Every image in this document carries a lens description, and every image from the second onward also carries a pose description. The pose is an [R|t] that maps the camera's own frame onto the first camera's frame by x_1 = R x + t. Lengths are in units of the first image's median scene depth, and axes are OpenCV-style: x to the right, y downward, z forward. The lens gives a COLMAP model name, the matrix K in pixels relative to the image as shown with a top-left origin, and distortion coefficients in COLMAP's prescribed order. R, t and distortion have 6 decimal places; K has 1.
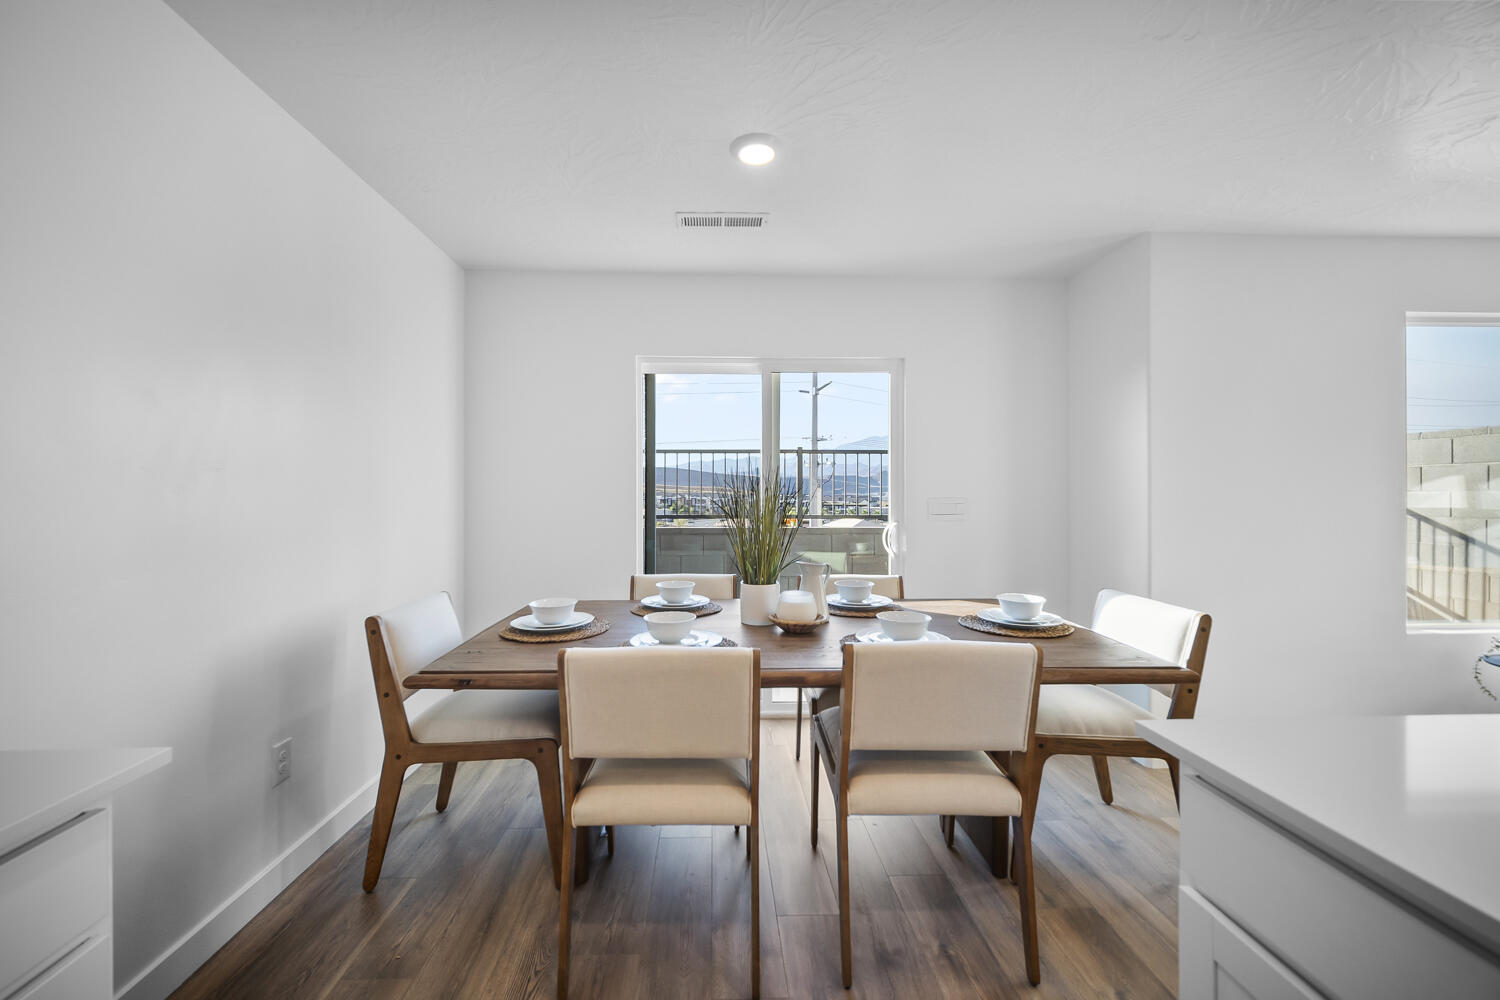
lens RADIAL K [[589.1, 0, 720.9], [0, 589.1, 486.6], [0, 0, 1]] dist [-0.003524, 0.001323]
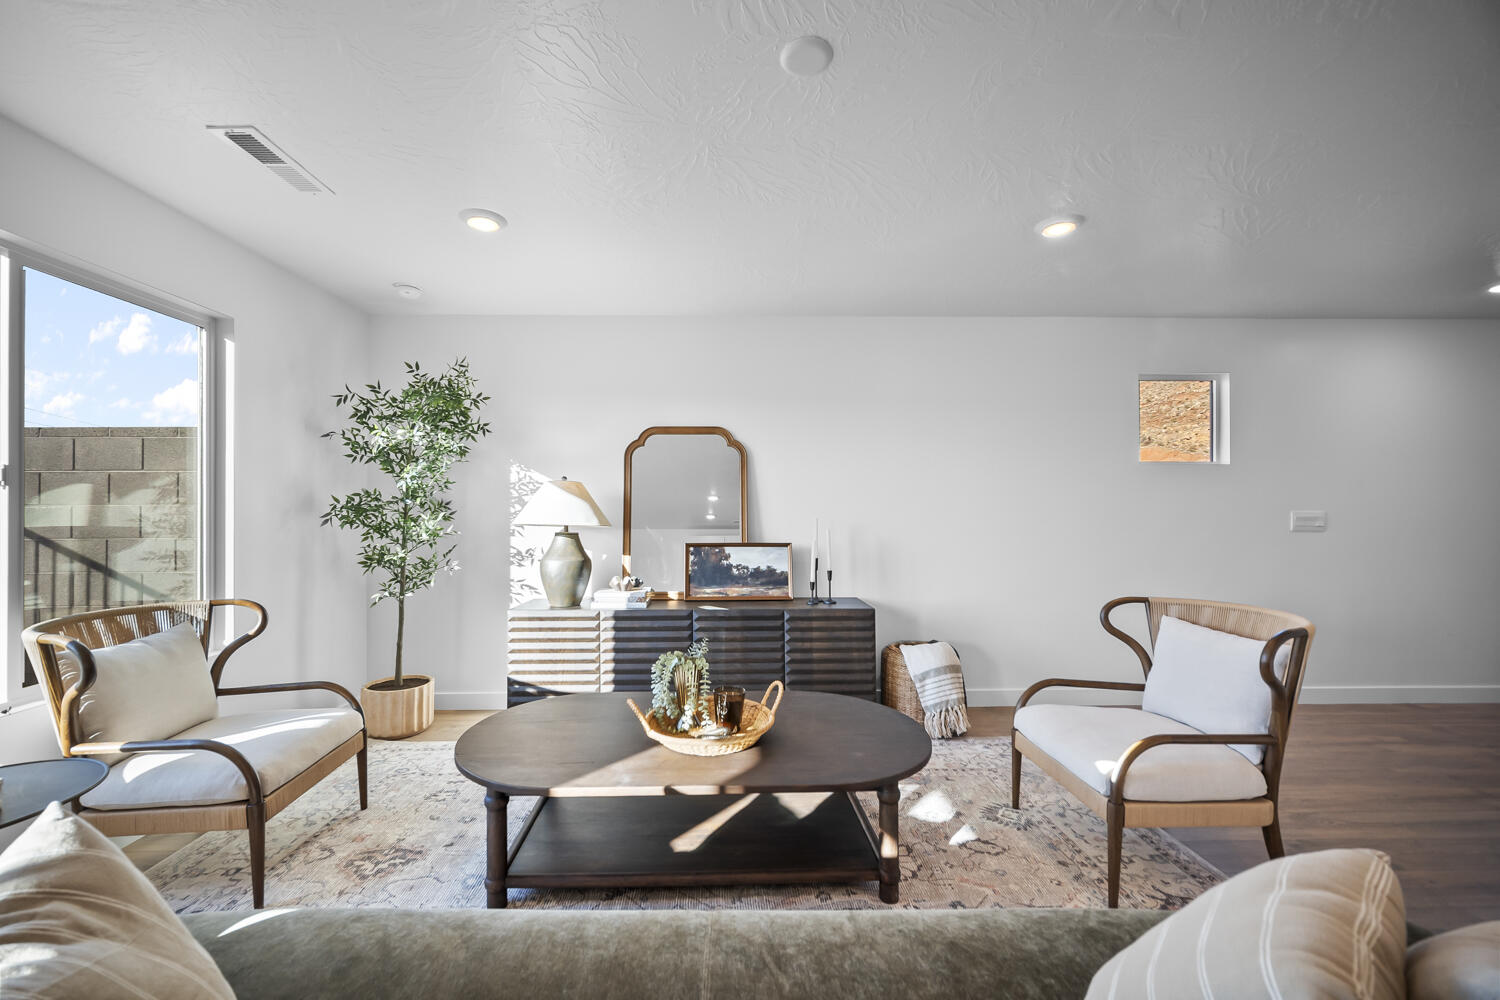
lens RADIAL K [[589.1, 0, 739.7], [0, 589.1, 512.2], [0, 0, 1]] dist [-0.003524, 0.001323]
pose [[-0.006943, -0.003624, 0.999969, 0.622270], [-0.009415, 0.999949, 0.003559, 0.009046], [-0.999932, -0.009390, -0.006977, 0.155154]]
